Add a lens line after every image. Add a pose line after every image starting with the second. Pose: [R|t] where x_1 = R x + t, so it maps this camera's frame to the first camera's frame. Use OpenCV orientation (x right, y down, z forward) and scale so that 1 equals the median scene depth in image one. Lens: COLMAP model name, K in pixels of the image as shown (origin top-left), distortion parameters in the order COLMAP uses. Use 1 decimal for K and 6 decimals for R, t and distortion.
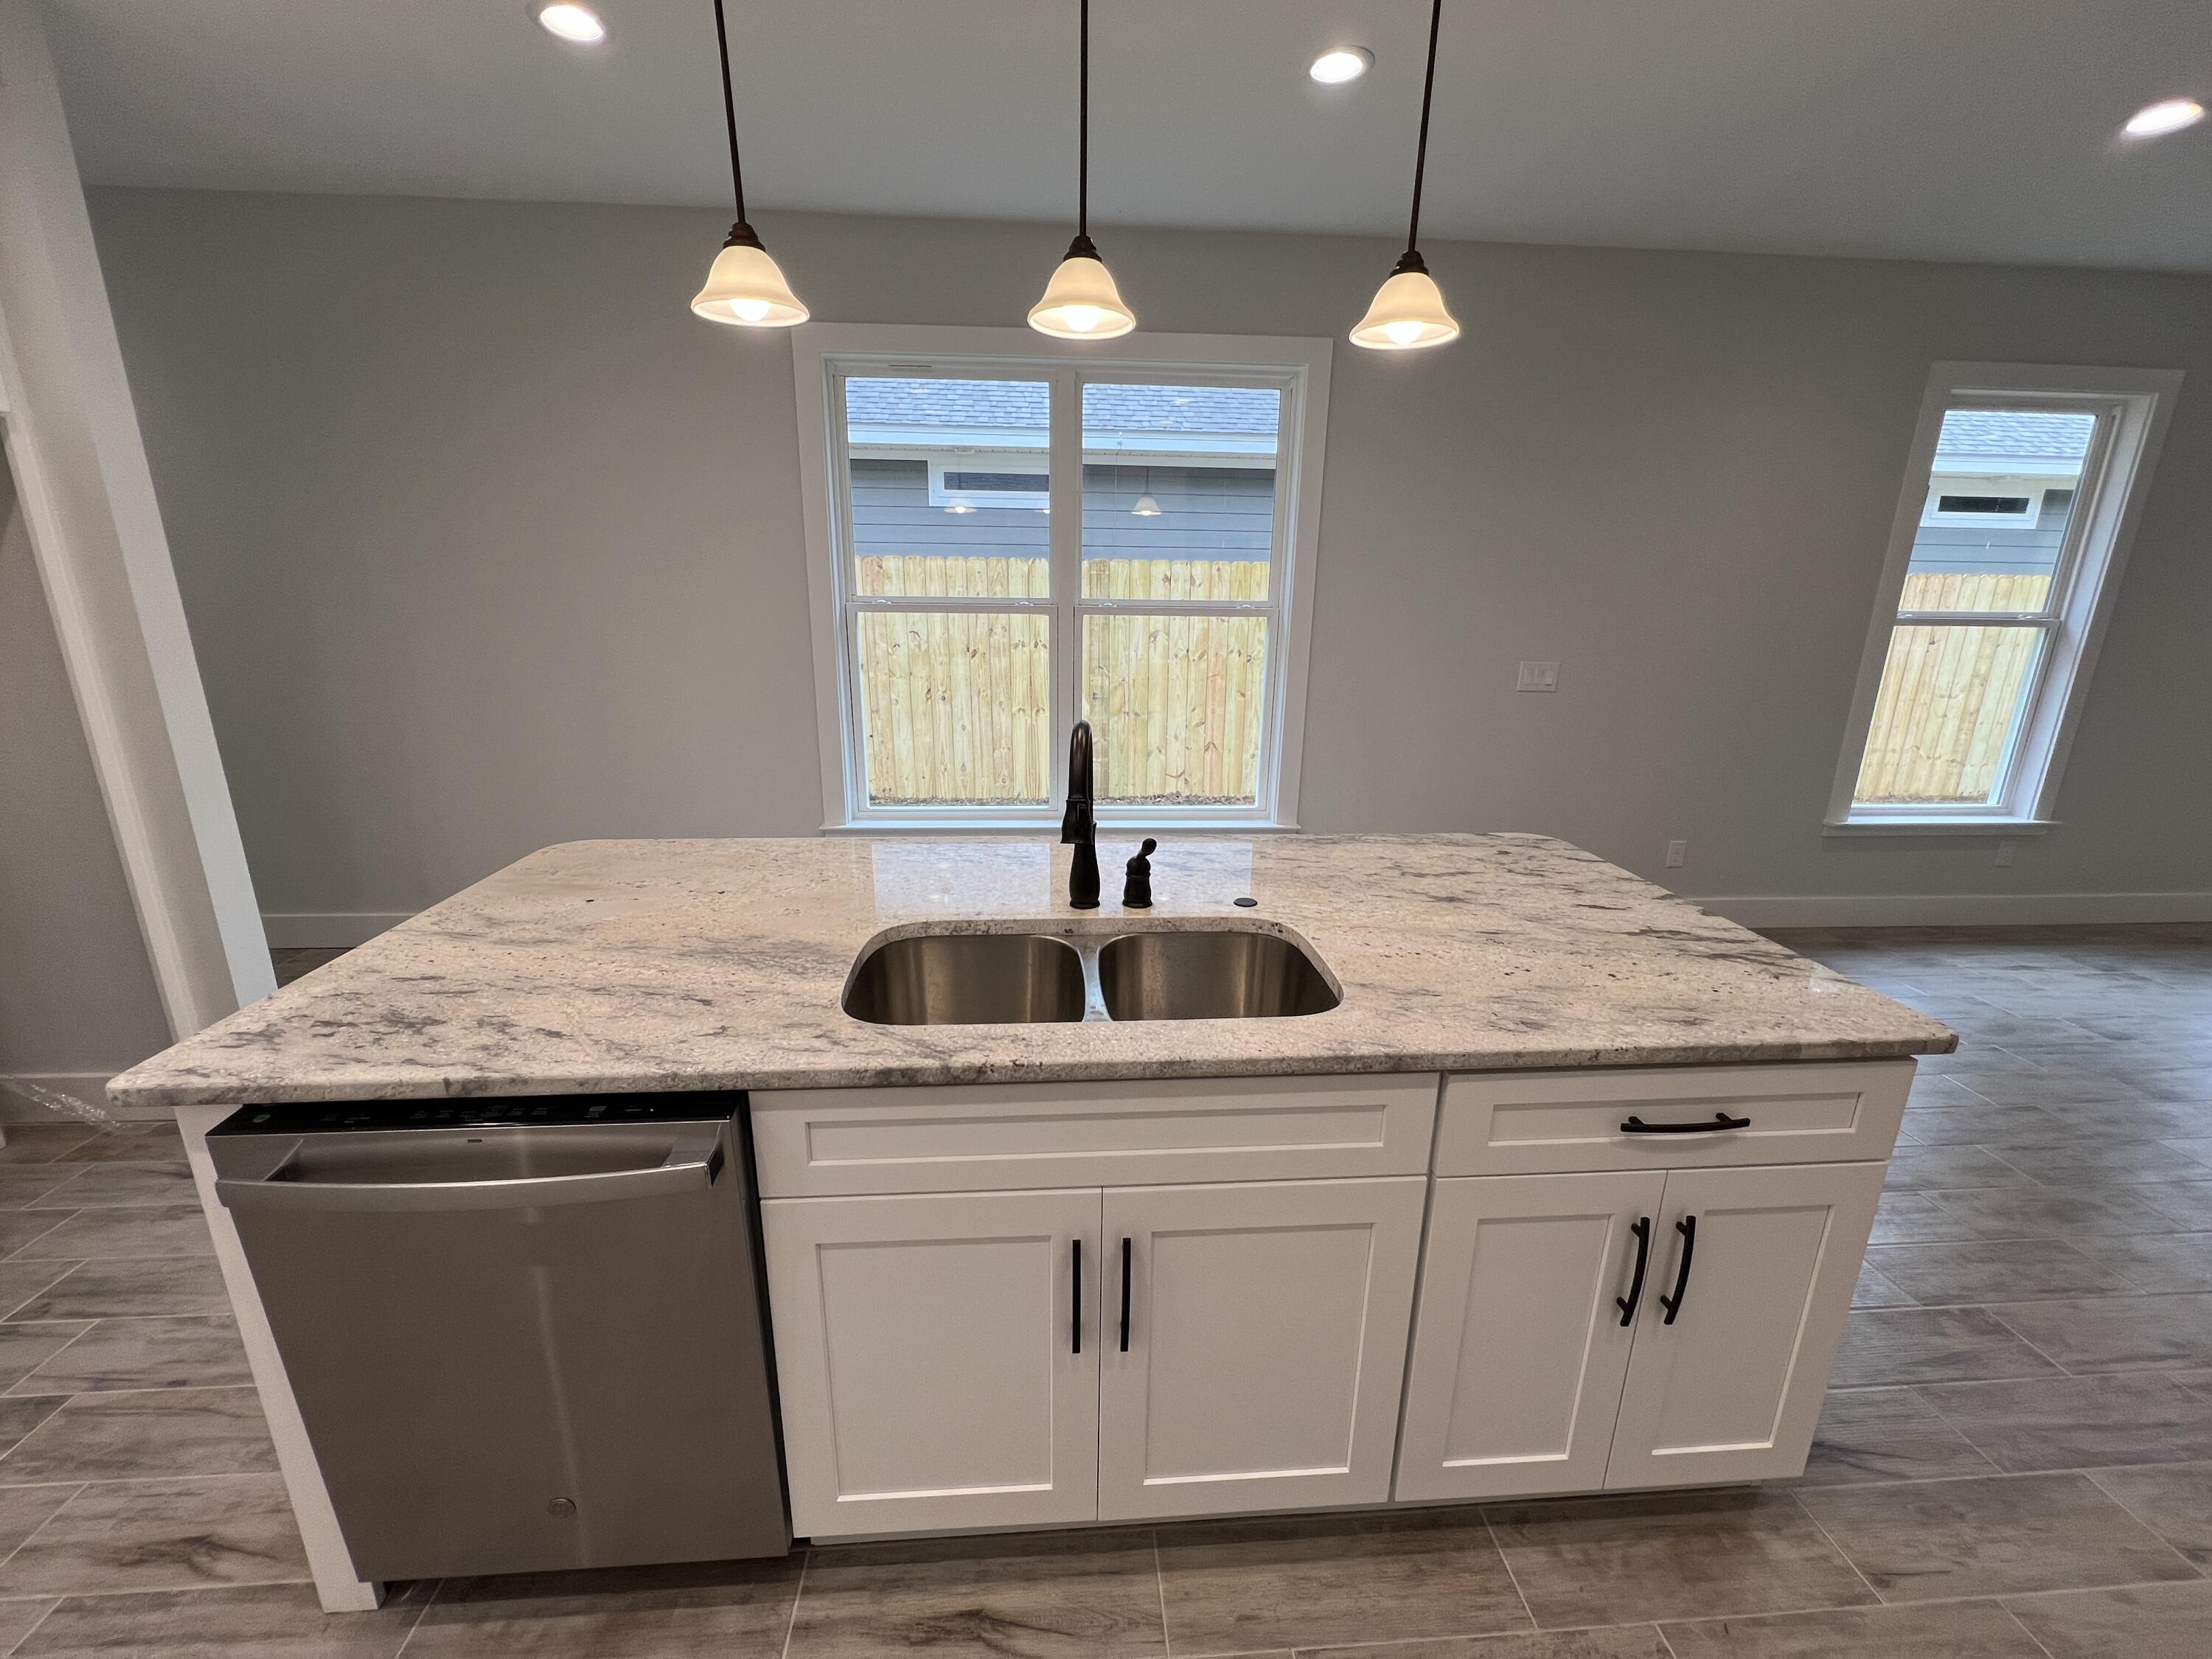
lens RADIAL K [[884.5, 0, 1101.7], [0, 884.5, 827.8], [0, 0, 1]] dist [-0.004458, 0.000469]
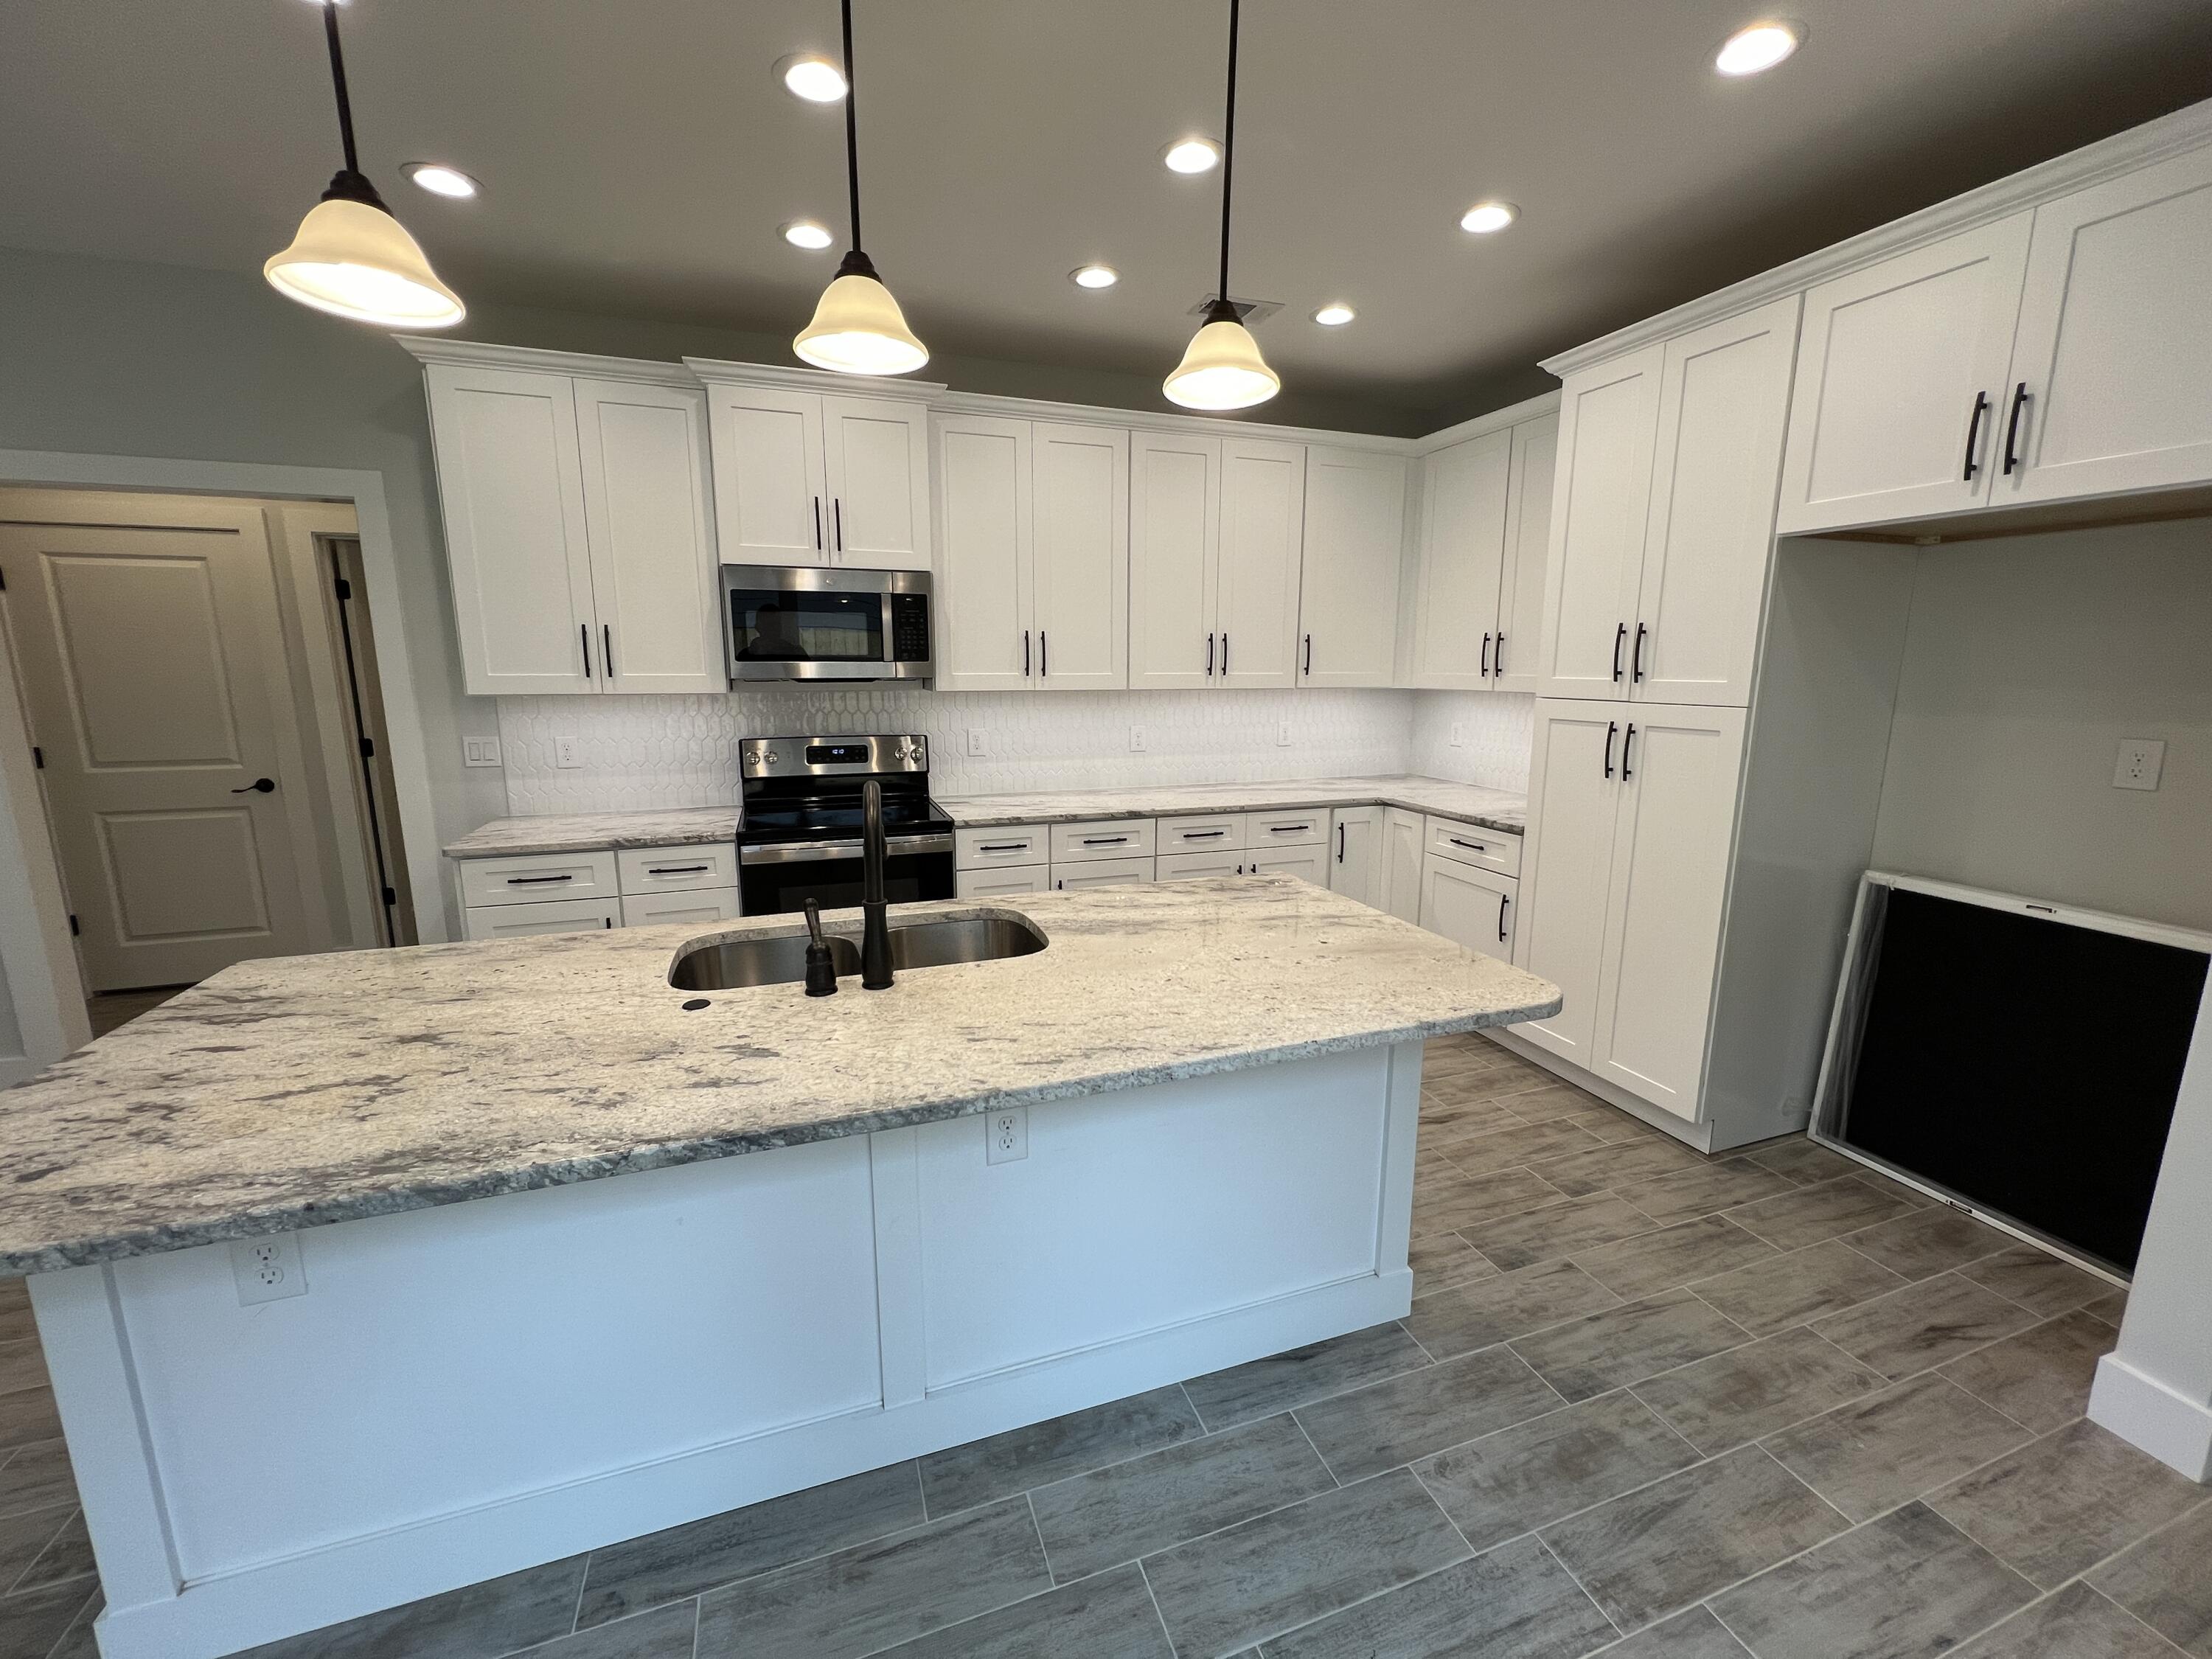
lens RADIAL K [[884.5, 0, 1103.5], [0, 884.5, 827.4], [0, 0, 1]] dist [-0.004458, 0.000469]
pose [[-0.963435, 0.033454, -0.265844, -0.005046], [-0.085175, 0.902471, 0.422246, -0.483165], [0.254043, 0.429450, -0.866623, 1.755762]]
